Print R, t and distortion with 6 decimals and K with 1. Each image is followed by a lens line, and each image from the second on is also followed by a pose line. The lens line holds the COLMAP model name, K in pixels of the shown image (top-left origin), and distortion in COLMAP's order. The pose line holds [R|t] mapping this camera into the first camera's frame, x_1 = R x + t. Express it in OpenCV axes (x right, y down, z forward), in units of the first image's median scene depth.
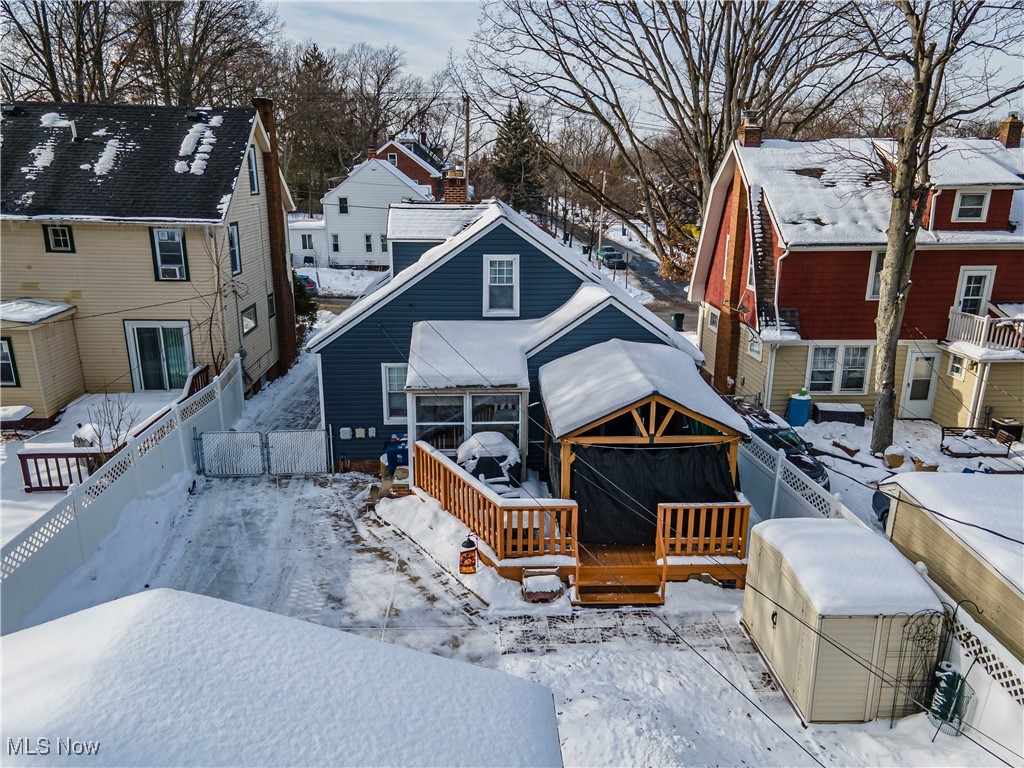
lens RADIAL K [[755.0, 0, 512.0], [0, 755.0, 384.0], [0, 0, 1]] dist [0.034961, 0.055814]
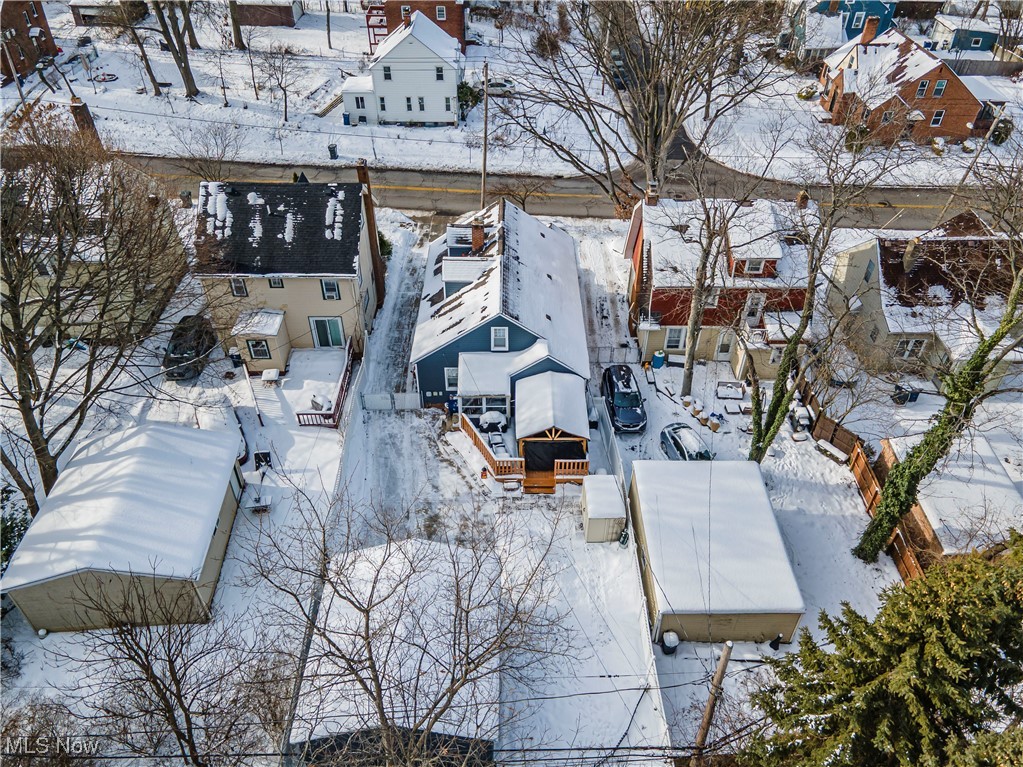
lens RADIAL K [[754.3, 0, 511.5], [0, 754.3, 383.5], [0, 0, 1]] dist [0.034961, 0.055814]
pose [[0.999213, 0.020726, -0.033817, 0.095072], [-0.004910, 0.910682, 0.413080, -0.900376], [0.039358, -0.412589, 0.910067, -0.997182]]
